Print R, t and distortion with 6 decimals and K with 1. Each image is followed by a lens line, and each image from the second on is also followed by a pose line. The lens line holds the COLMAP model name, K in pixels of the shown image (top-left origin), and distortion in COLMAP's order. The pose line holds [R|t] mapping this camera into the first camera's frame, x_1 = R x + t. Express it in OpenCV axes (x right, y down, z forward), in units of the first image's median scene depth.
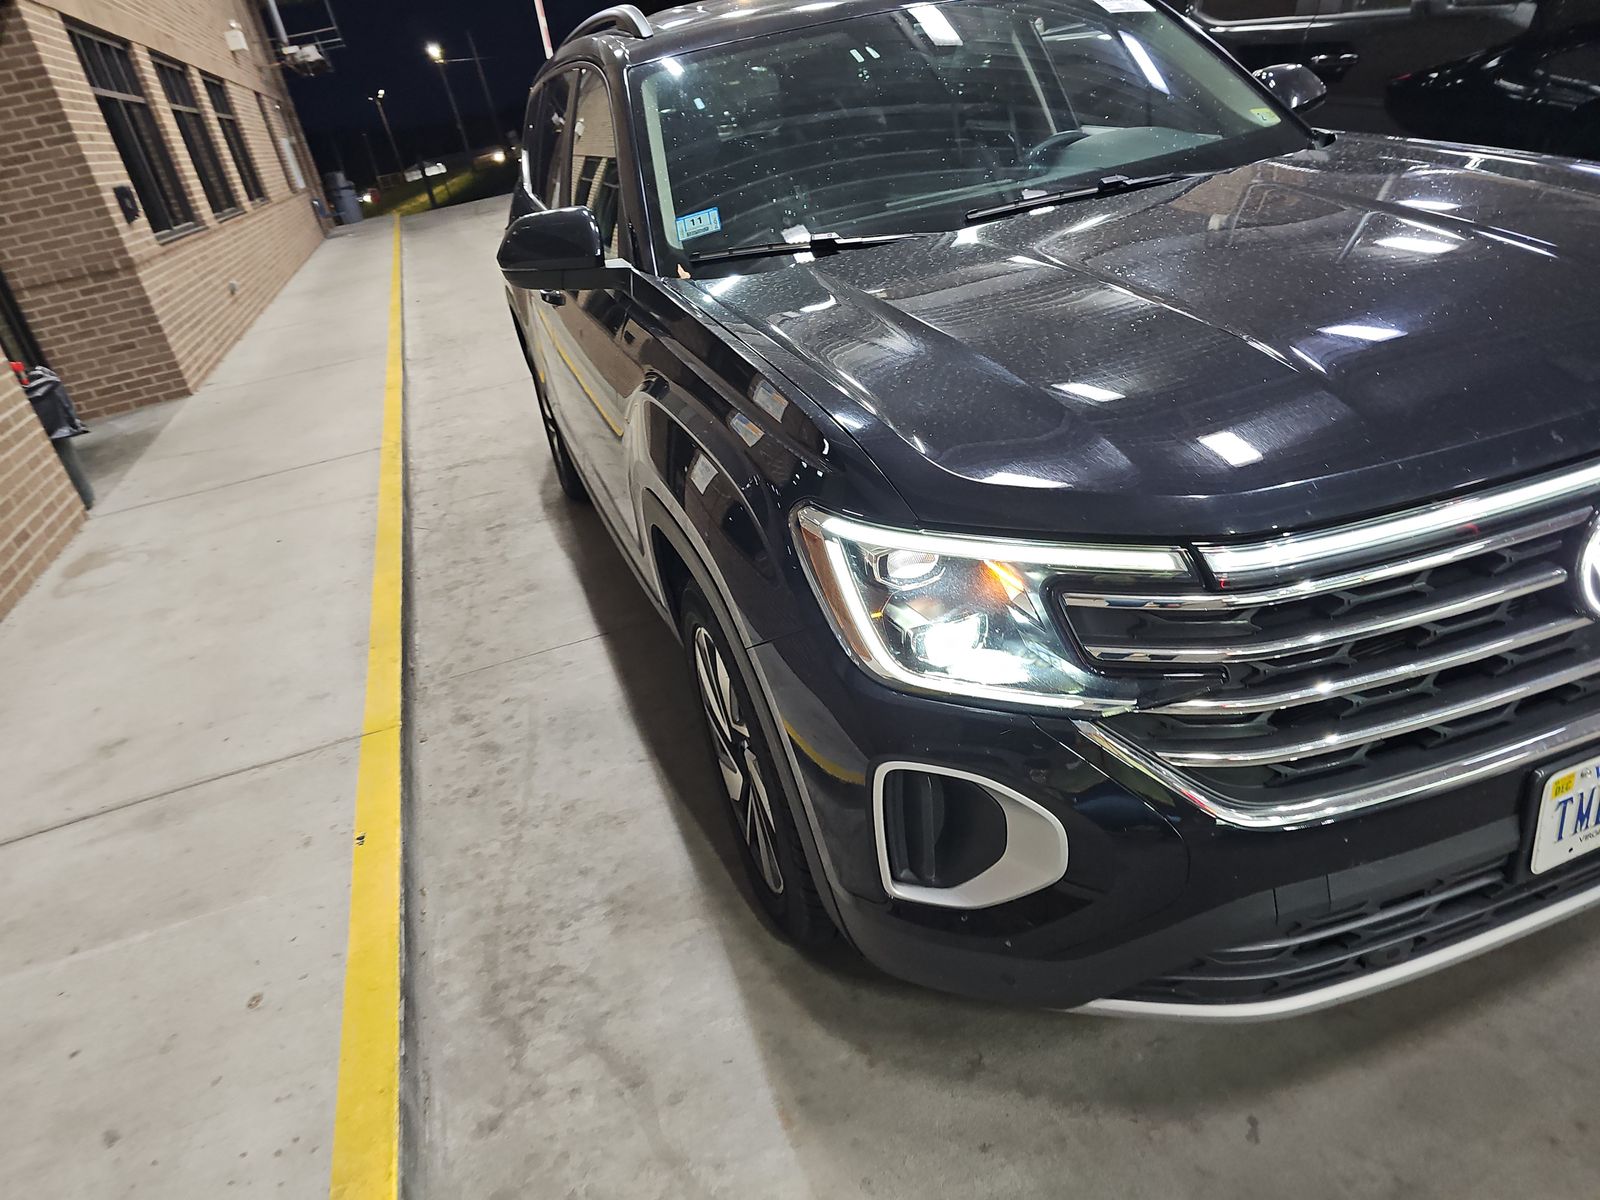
lens RADIAL K [[1092.5, 0, 800.0], [0, 1092.5, 600.0], [0, 0, 1]] dist [0.029217, -0.032891]
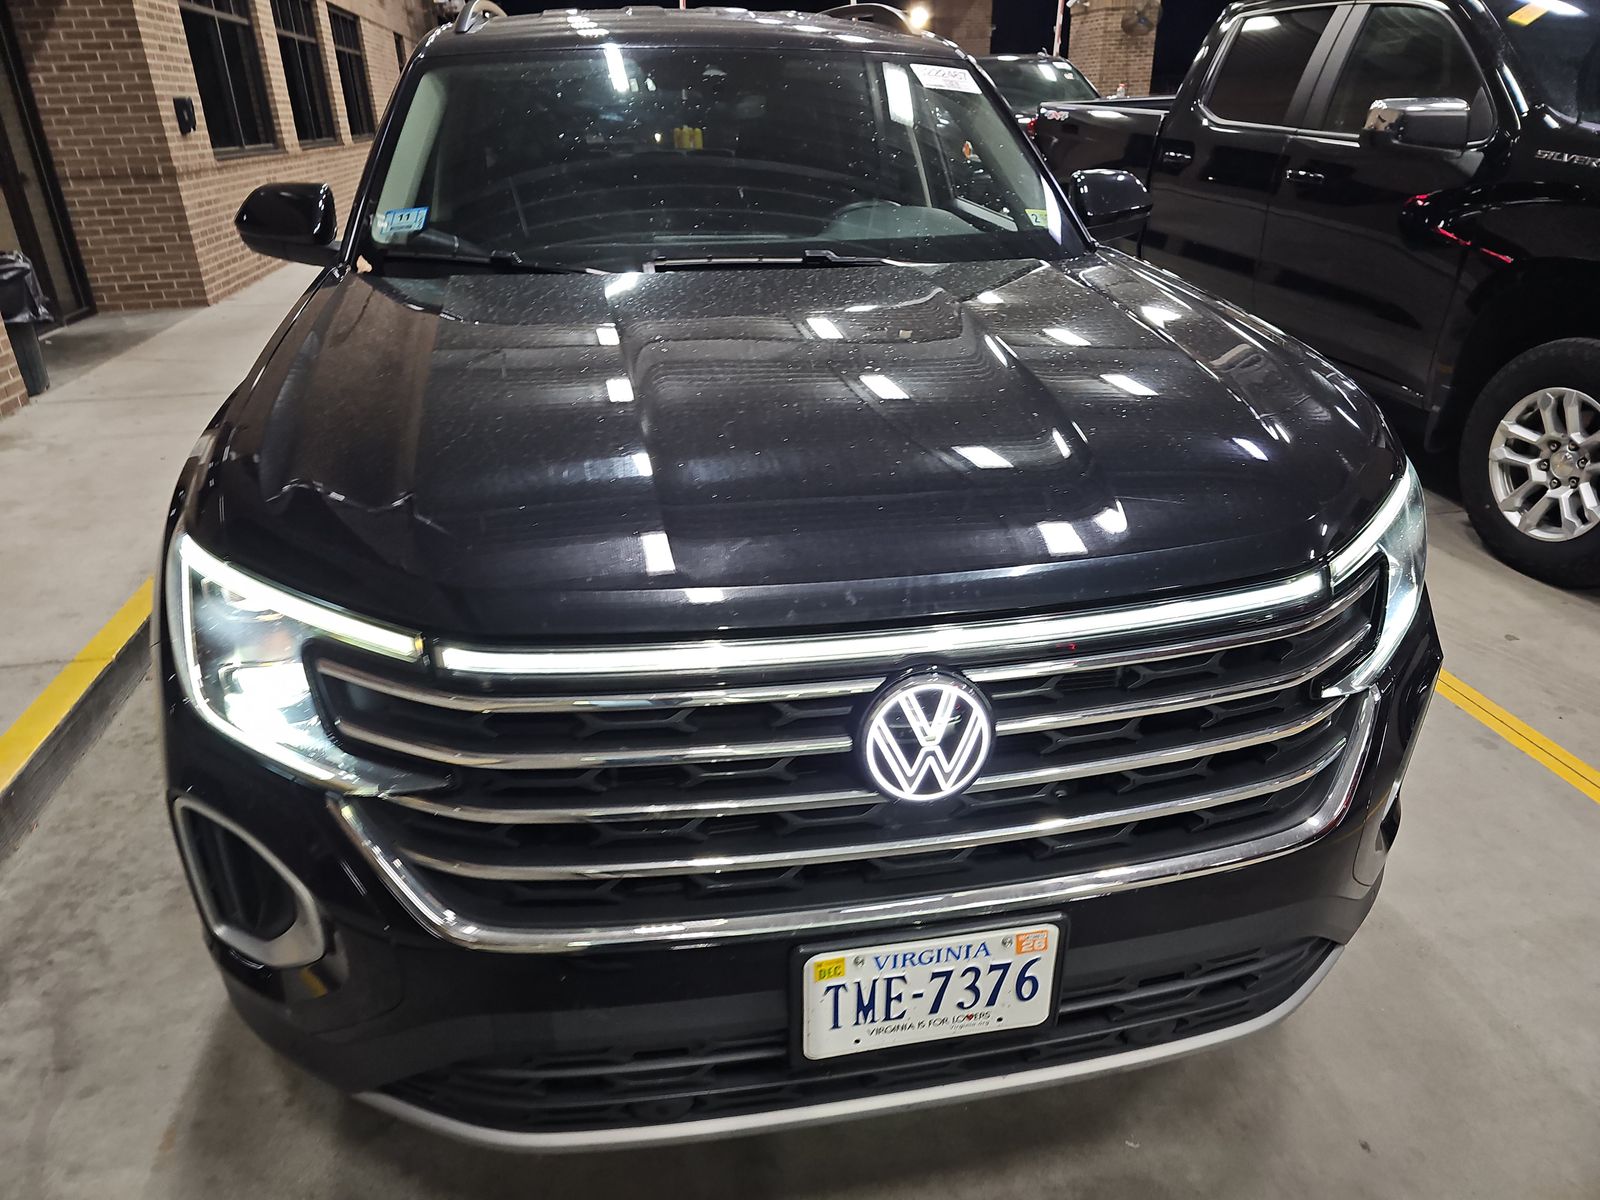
lens RADIAL K [[1082.8, 0, 800.7], [0, 1082.8, 581.6], [0, 0, 1]] dist [0.040008, -0.040680]
pose [[0.979608, 0.192137, -0.058751, 0.108315], [-0.193557, 0.980896, -0.019464, -0.021081], [0.053889, 0.030439, 0.998083, 0.012456]]
